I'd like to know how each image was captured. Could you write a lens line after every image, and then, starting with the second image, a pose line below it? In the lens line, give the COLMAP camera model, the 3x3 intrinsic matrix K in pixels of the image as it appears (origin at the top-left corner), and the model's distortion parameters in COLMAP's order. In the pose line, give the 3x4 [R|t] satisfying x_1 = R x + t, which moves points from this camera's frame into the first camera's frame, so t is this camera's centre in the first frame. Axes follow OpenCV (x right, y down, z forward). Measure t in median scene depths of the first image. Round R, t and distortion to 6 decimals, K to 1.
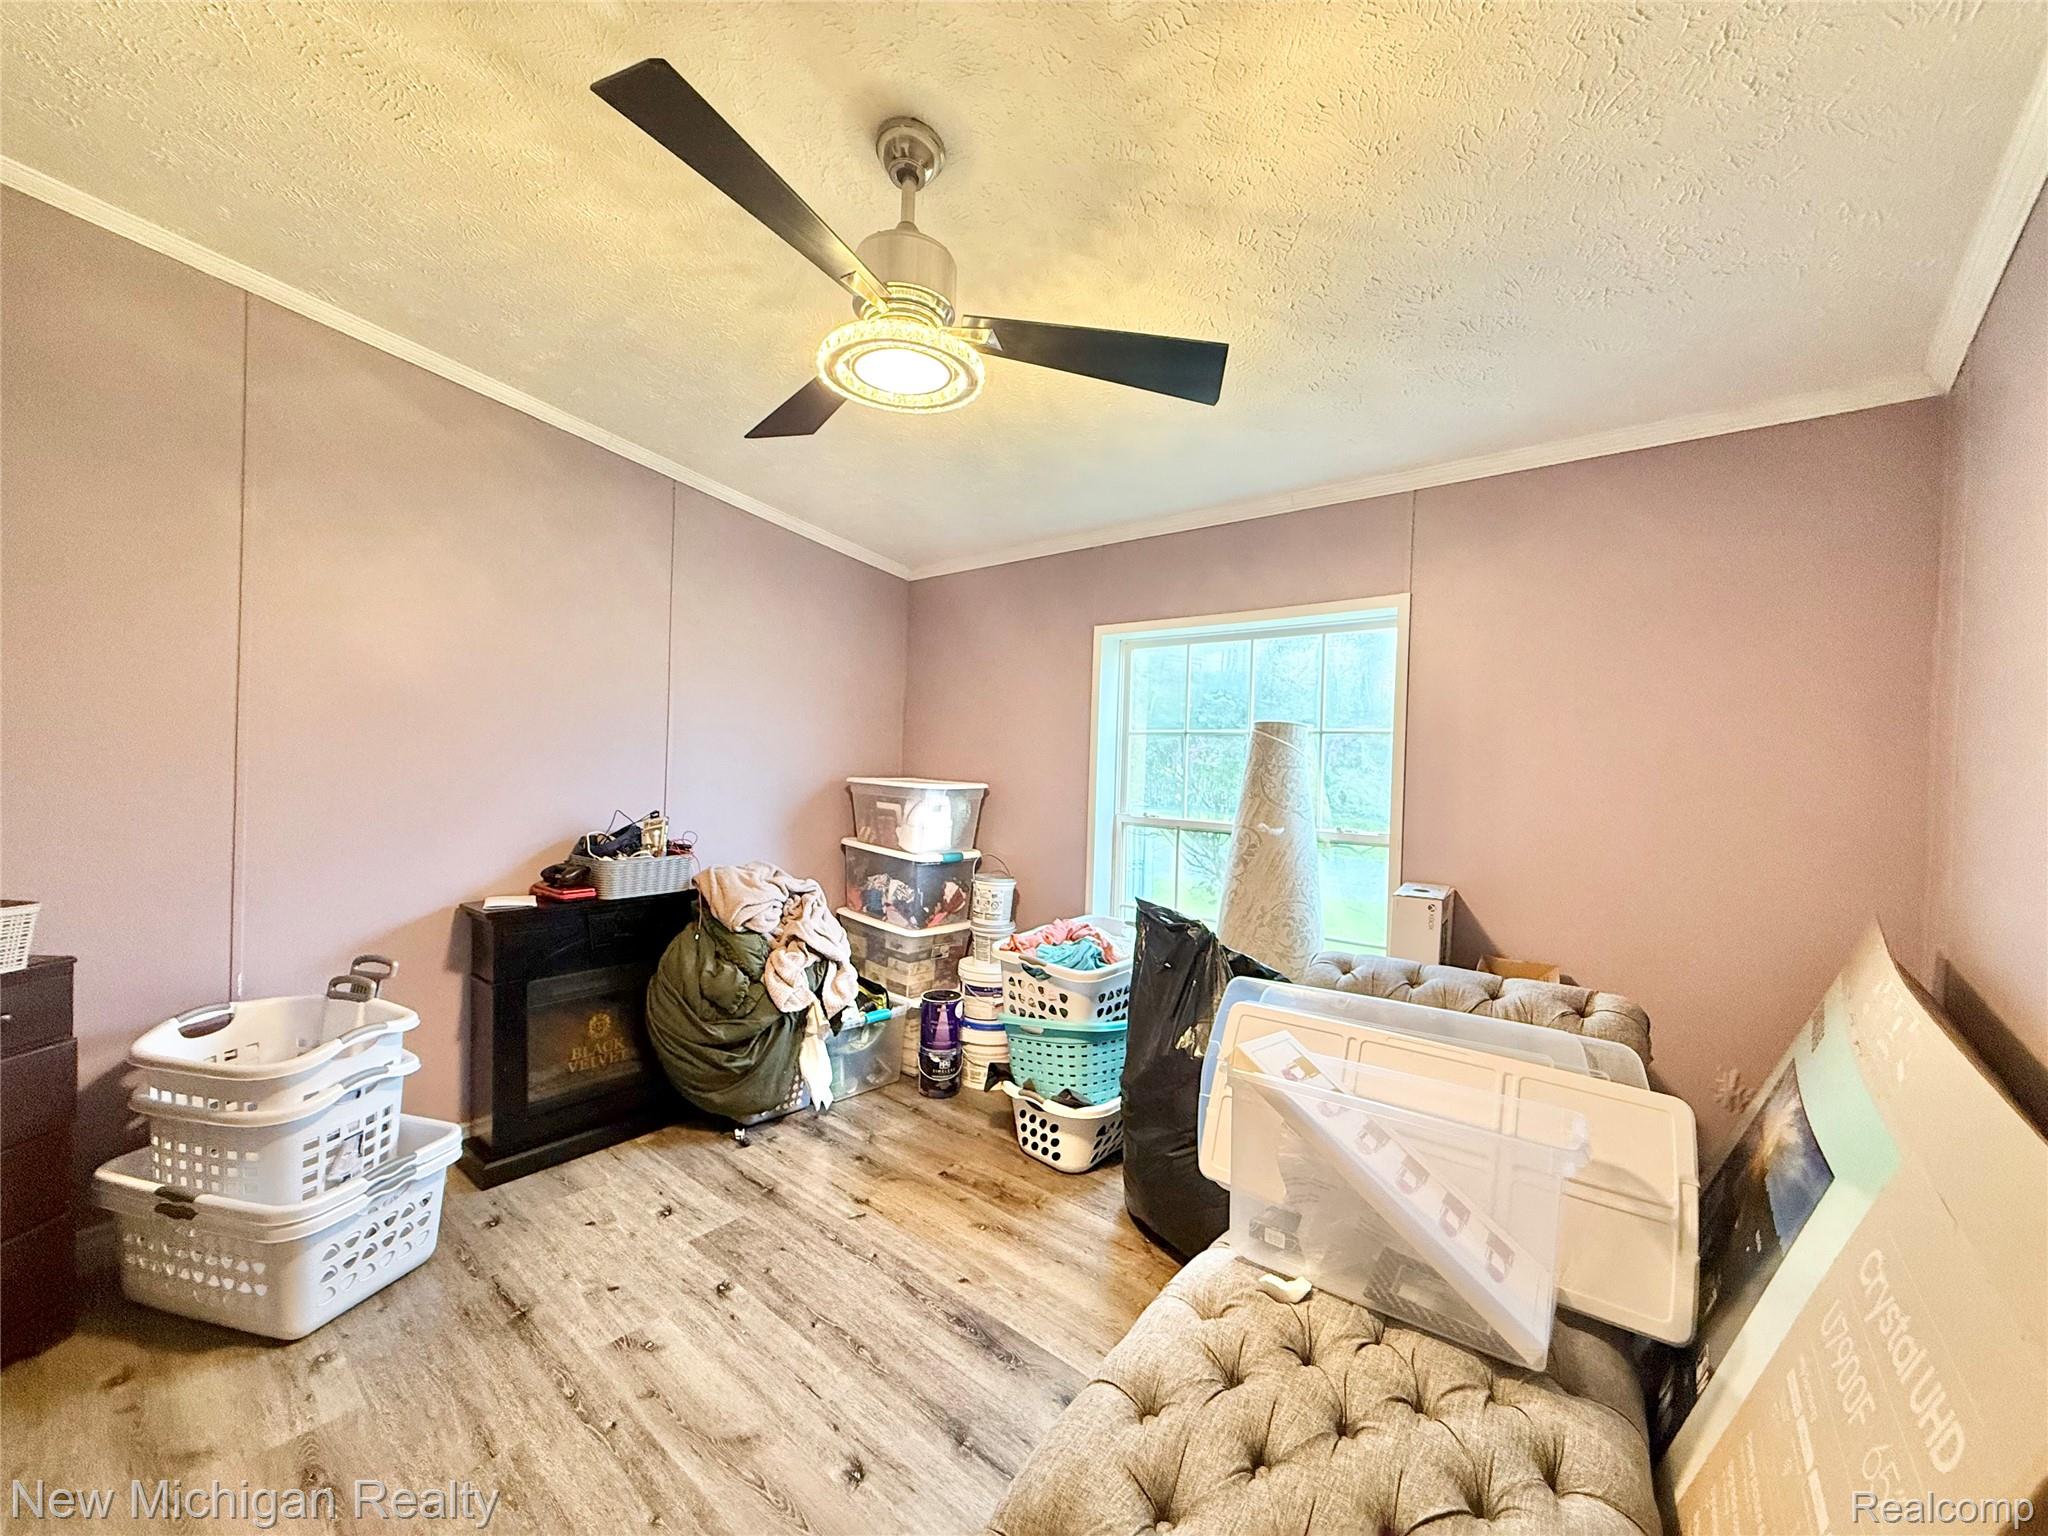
lens RADIAL K [[820.7, 0, 1030.4], [0, 820.7, 769.2], [0, 0, 1]] dist [-0.001074, -0.000078]
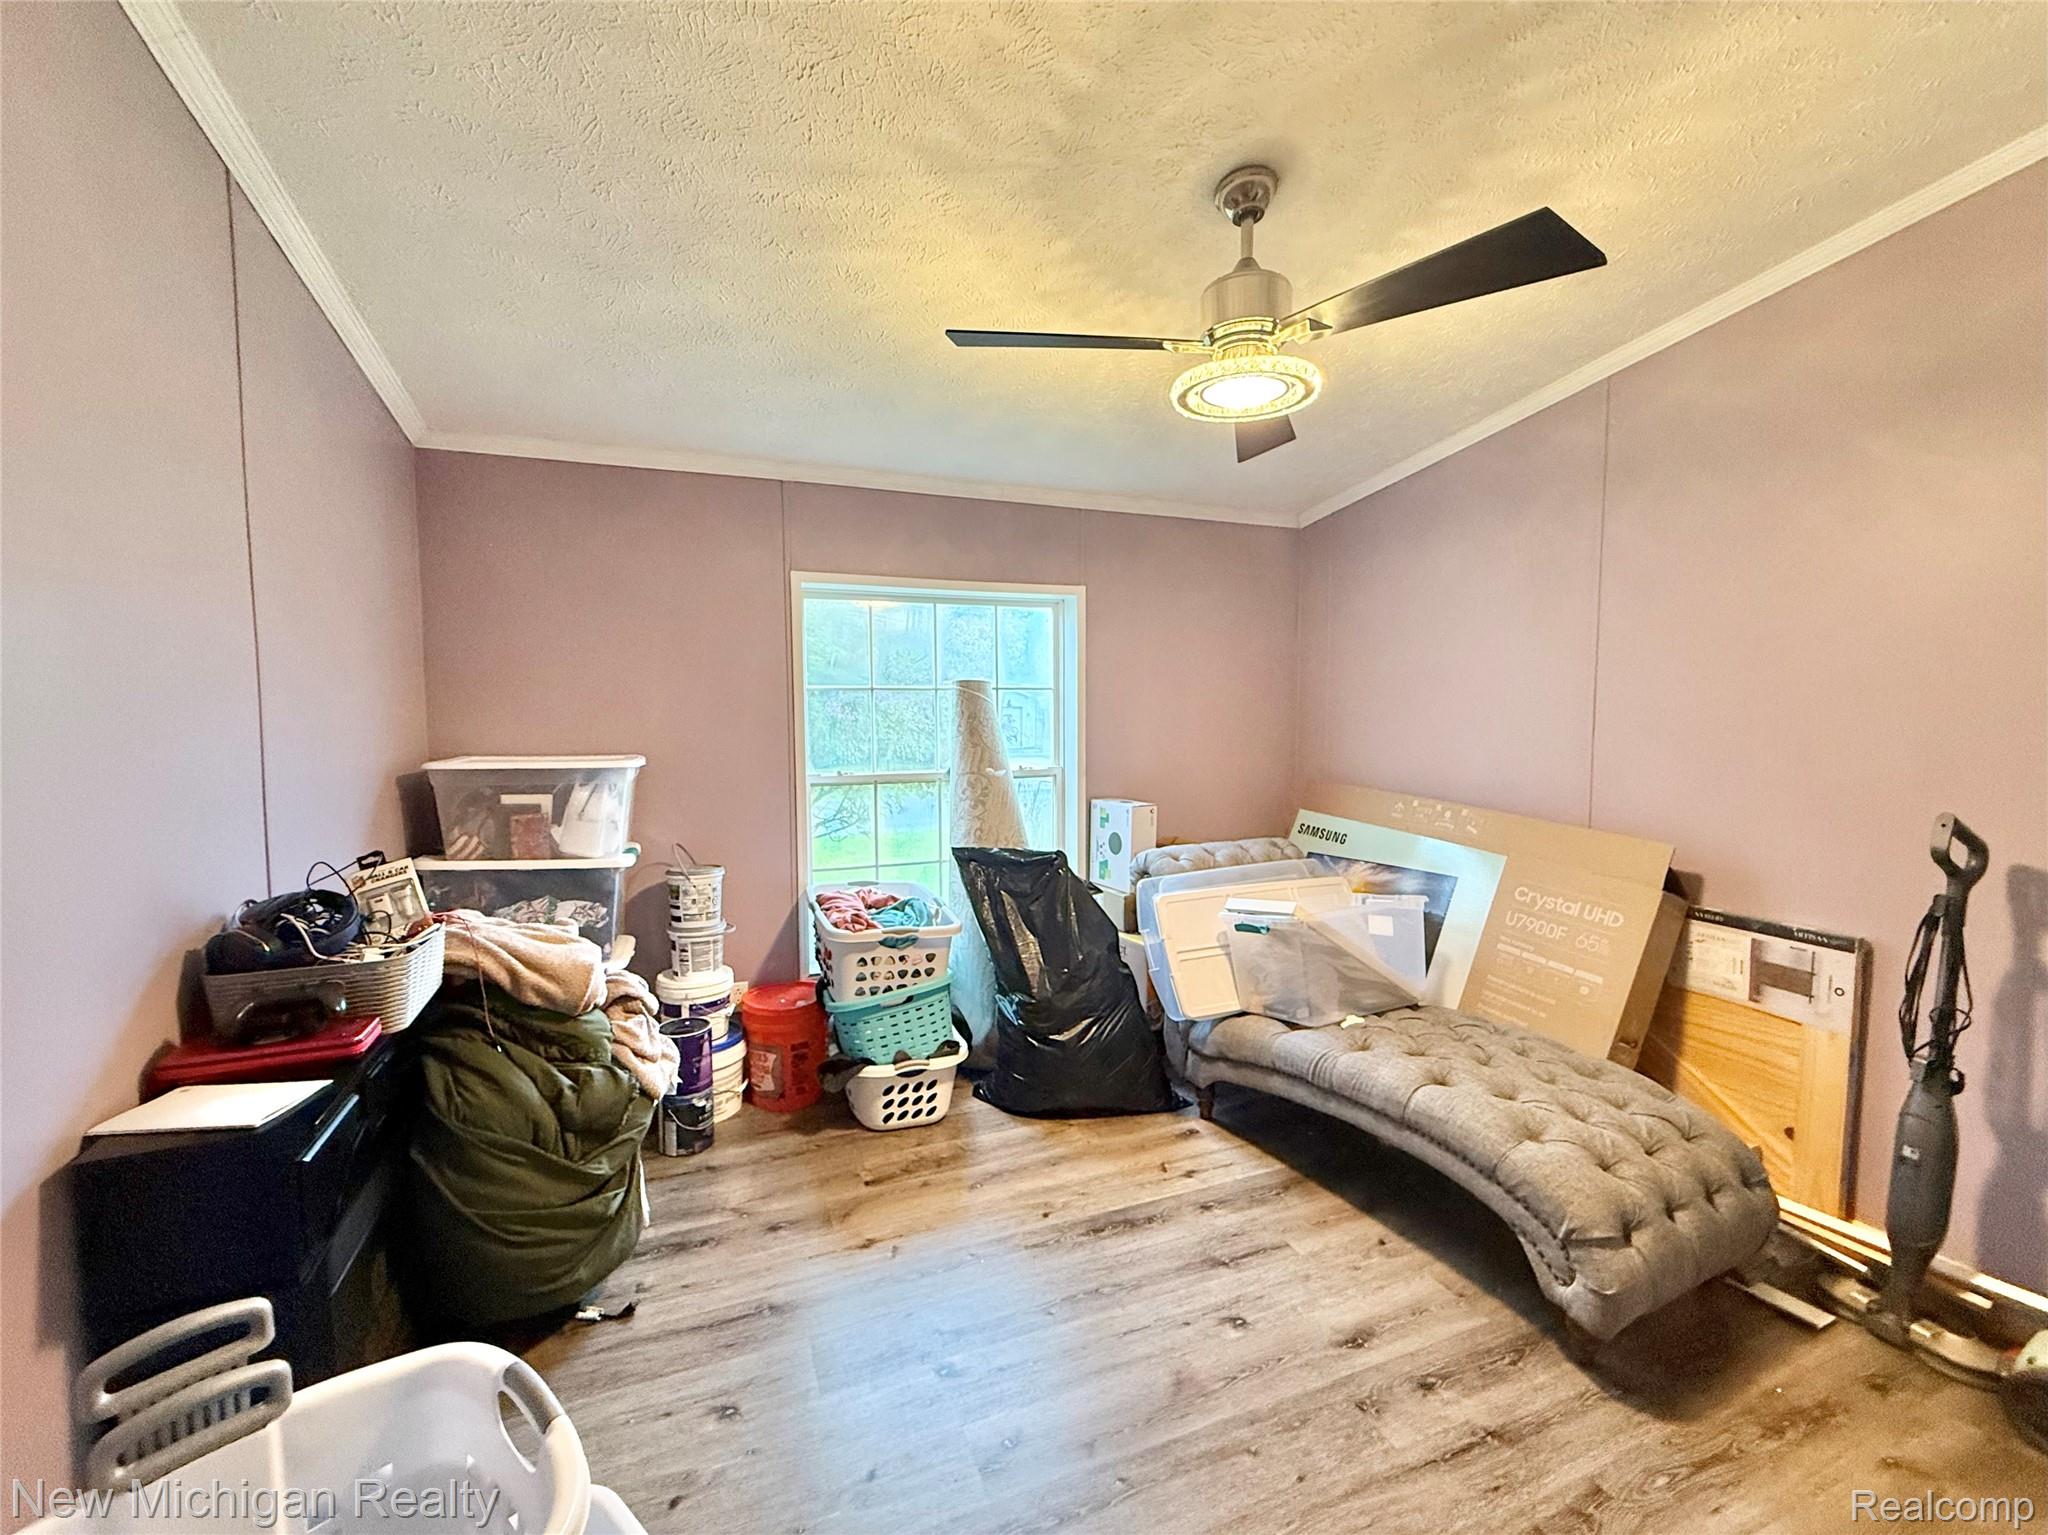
lens RADIAL K [[857.0, 0, 1024.0], [0, 857.0, 767.5], [0, 0, 1]] dist [-0.003014, 0.000243]
pose [[0.462114, -0.092746, 0.881957, -0.798814], [0.026630, 0.995519, 0.090735, -0.045617], [-0.886421, -0.018443, 0.462513, 0.406084]]
